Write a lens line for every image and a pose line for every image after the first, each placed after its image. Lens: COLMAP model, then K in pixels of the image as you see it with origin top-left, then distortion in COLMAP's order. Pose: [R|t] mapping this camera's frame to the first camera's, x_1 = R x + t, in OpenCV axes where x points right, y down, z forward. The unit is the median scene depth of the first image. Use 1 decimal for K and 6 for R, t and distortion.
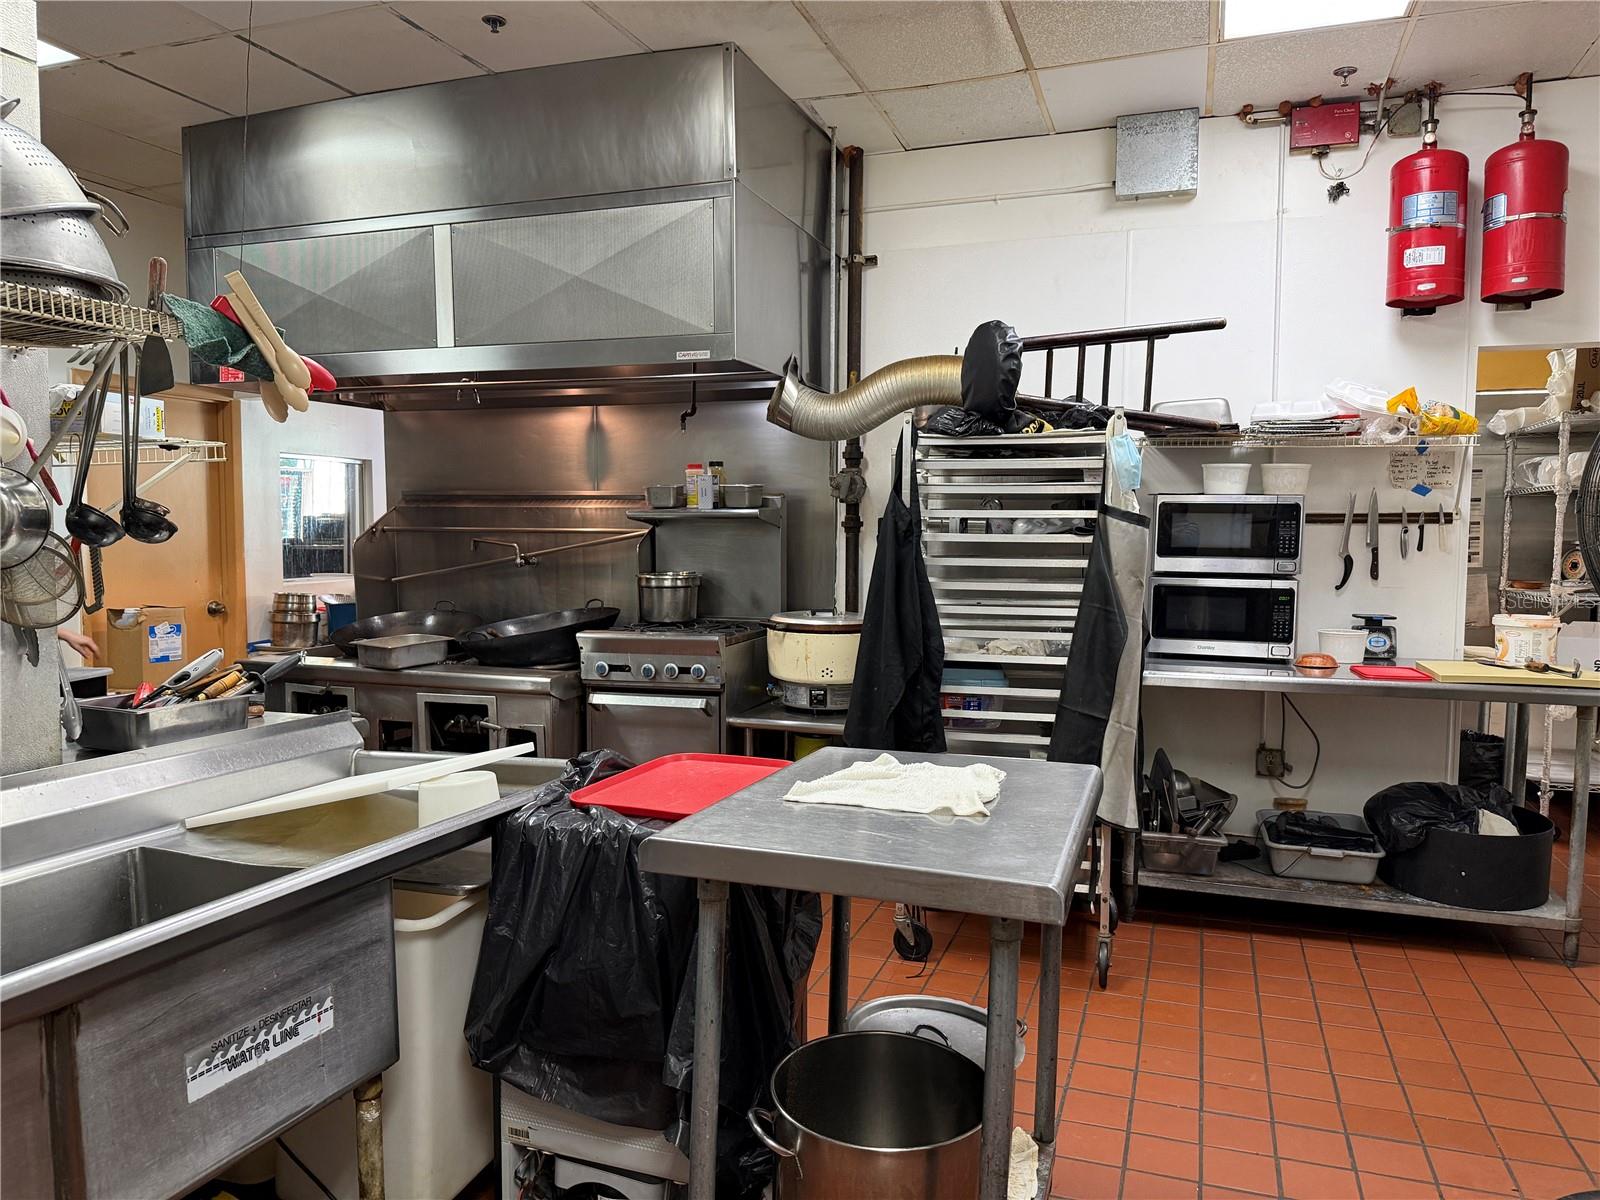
lens RADIAL K [[1130.4, 0, 799.5], [0, 1130.4, 601.1], [0, 0, 1]] dist [0.066776, -0.079709]
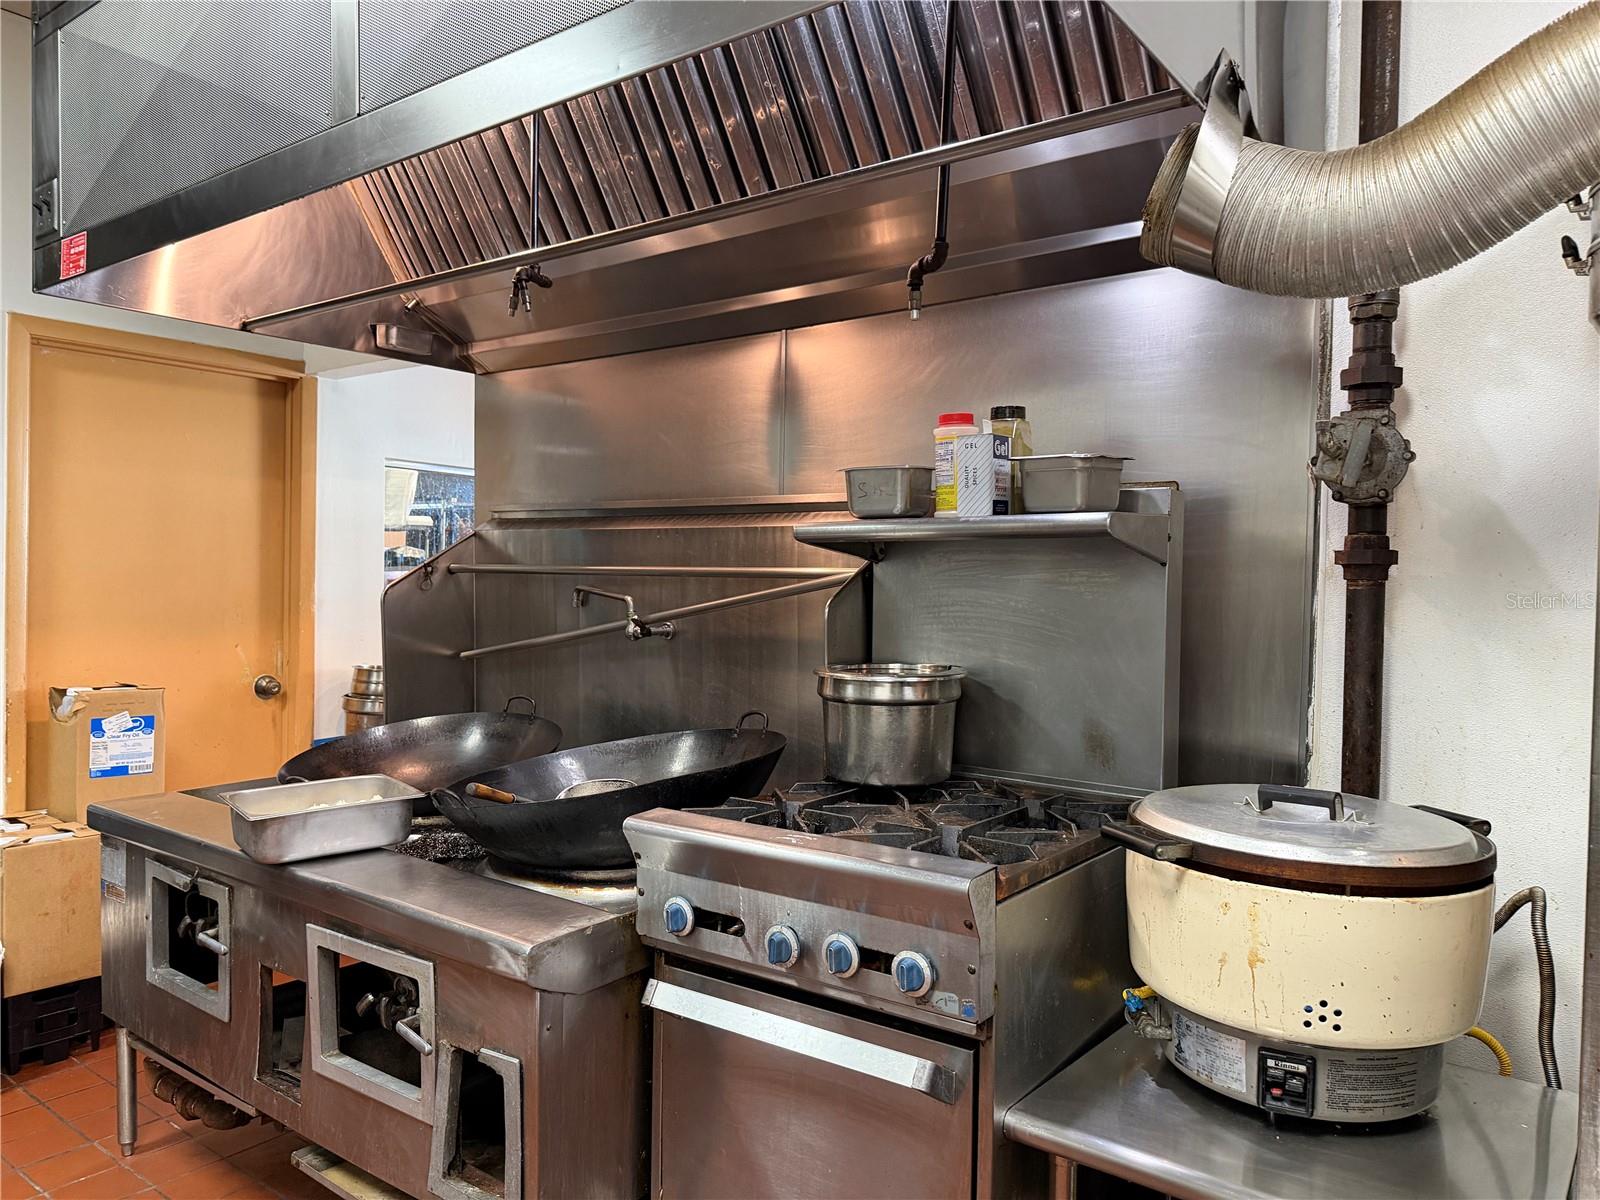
lens RADIAL K [[1130.4, 0, 789.0], [0, 1130.4, 606.2], [0, 0, 1]] dist [0.066776, -0.079709]
pose [[0.949175, 0.020707, -0.314068, -0.017106], [-0.036576, 0.998330, -0.044717, -0.027831], [0.312617, 0.053932, 0.948347, 0.584443]]
